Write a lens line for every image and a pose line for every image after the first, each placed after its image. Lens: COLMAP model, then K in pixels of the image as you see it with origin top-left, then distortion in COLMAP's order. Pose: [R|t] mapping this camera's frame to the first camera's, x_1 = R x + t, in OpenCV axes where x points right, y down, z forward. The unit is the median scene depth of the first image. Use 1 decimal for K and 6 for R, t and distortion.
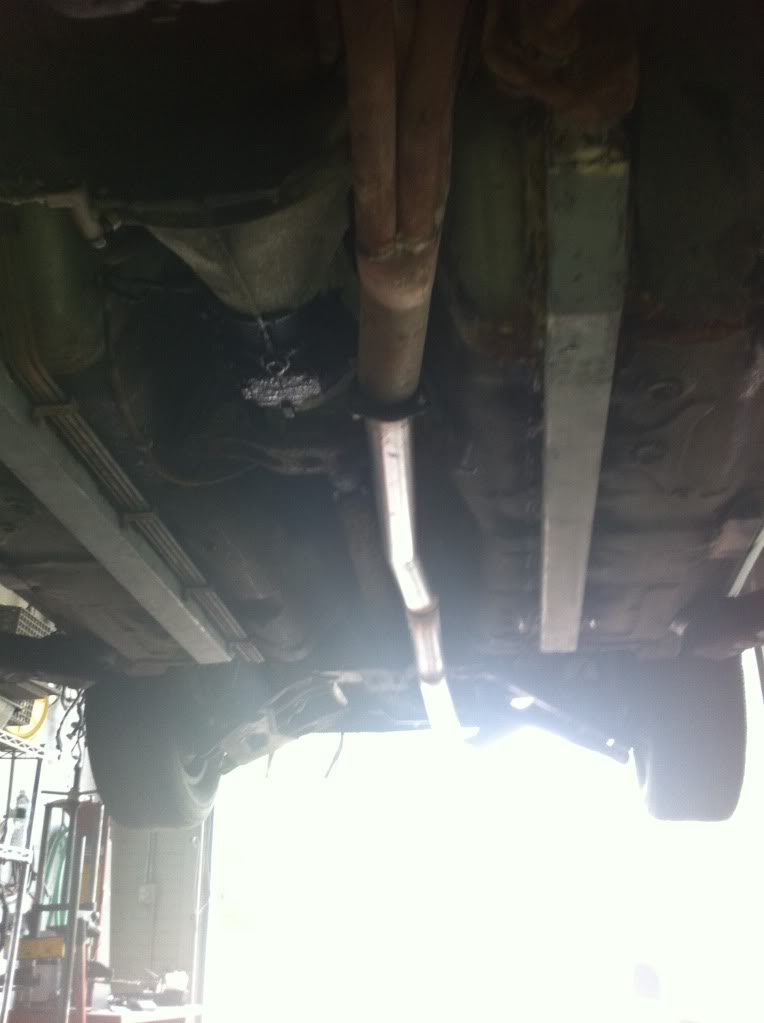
lens RADIAL K [[965.3, 0, 349.4], [0, 965.3, 514.9], [0, 0, 1]] dist [0.068513, -0.280433]
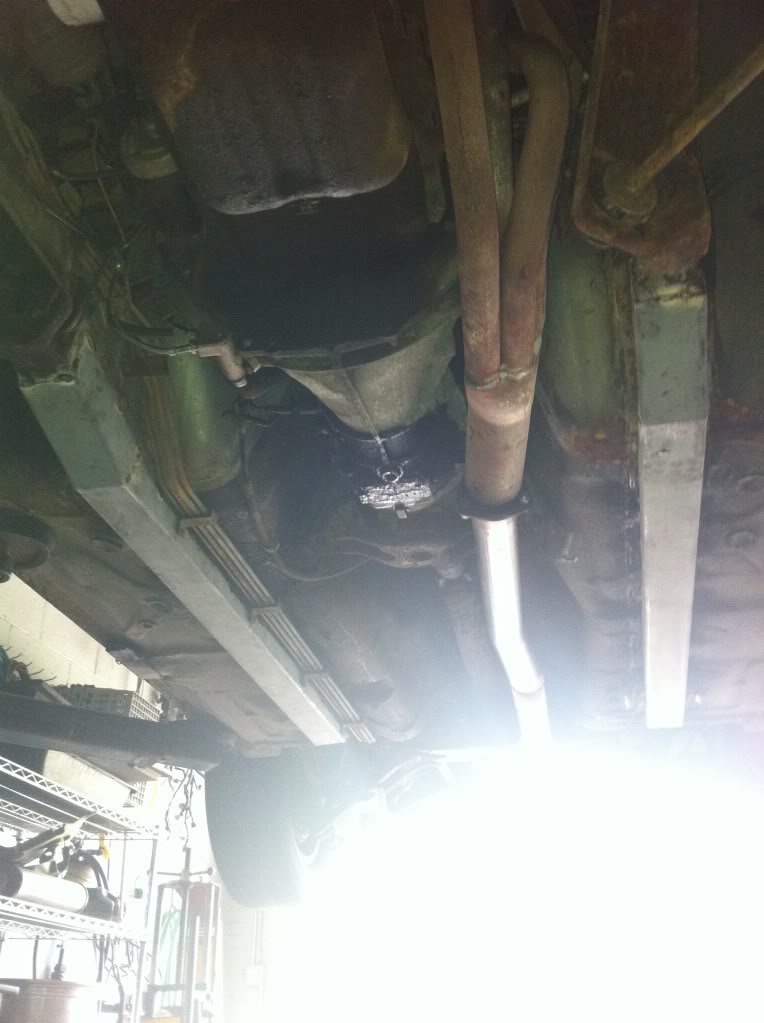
lens RADIAL K [[965.3, 0, 349.4], [0, 965.3, 514.9], [0, 0, 1]] dist [0.068513, -0.280433]
pose [[0.995152, -0.037801, -0.090798, -0.023148], [0.030849, 0.996570, -0.076784, -0.023197], [0.093389, 0.073611, 0.992905, -0.099875]]
